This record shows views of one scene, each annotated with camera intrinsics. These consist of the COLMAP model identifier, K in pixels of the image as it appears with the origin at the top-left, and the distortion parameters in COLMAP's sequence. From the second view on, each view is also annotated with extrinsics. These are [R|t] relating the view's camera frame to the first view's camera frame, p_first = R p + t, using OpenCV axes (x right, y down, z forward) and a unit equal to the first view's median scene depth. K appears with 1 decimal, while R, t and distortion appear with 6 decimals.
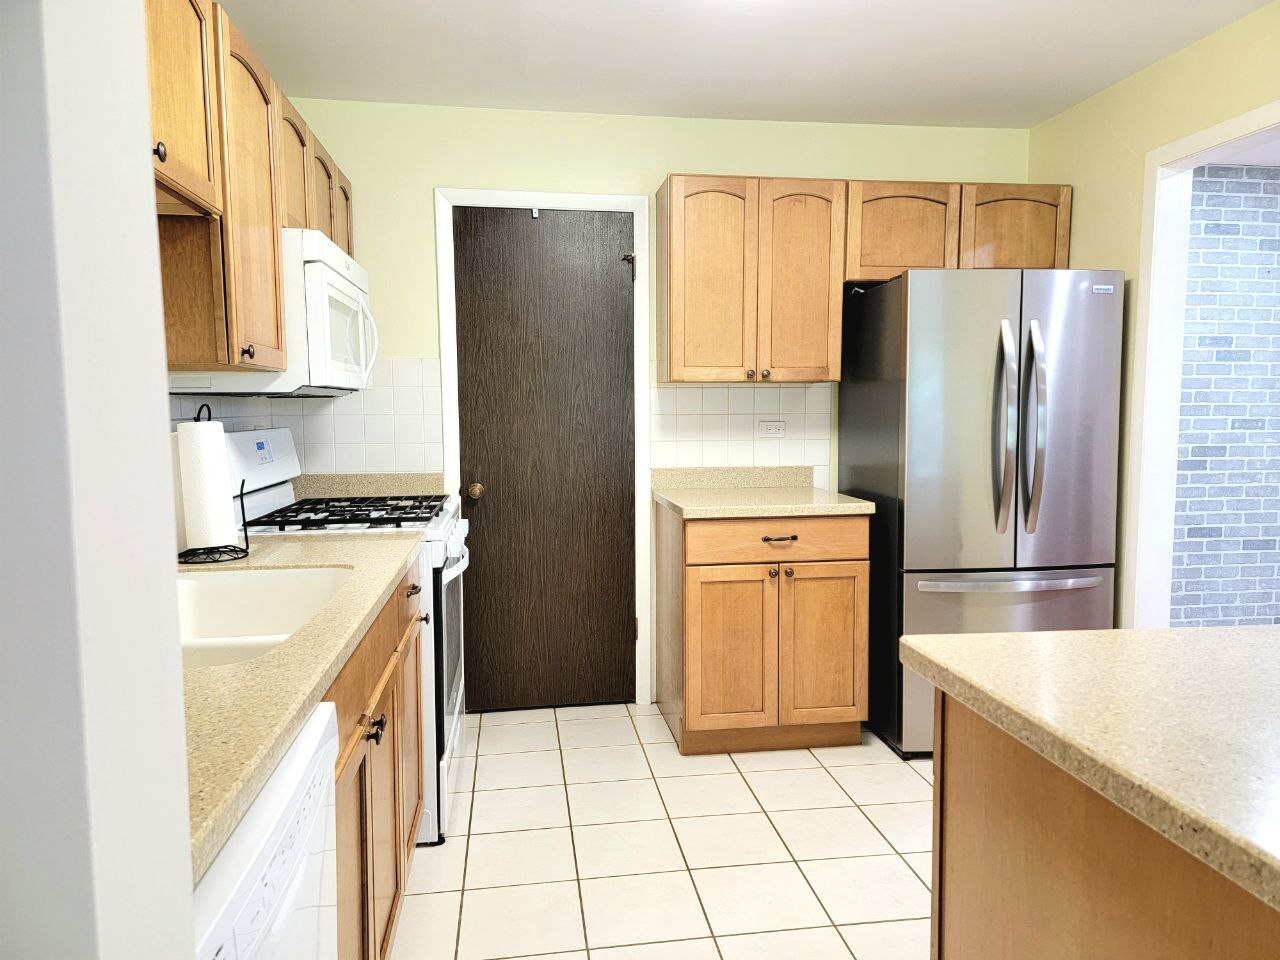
lens RADIAL K [[857.3, 0, 640.0], [0, 857.3, 480.0], [0, 0, 1]] dist [0.004774, 0.000534]
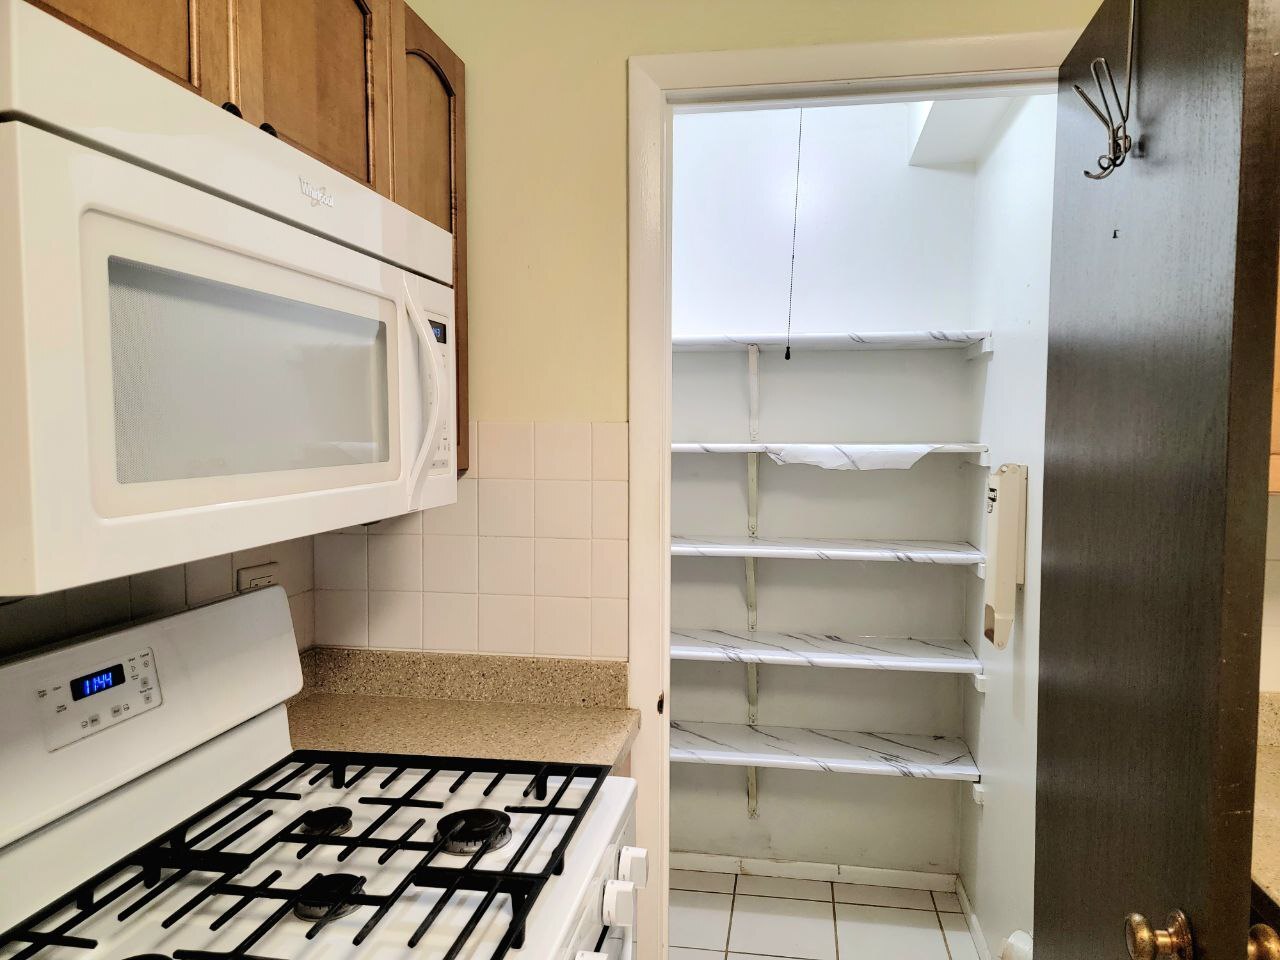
lens RADIAL K [[857.3, 0, 640.0], [0, 857.3, 480.0], [0, 0, 1]] dist [0.004774, 0.000534]
pose [[0.946934, 0.026616, -0.320324, -0.104543], [-0.034104, 0.999260, -0.017788, -0.135870], [0.319613, 0.027768, 0.947141, 0.747496]]
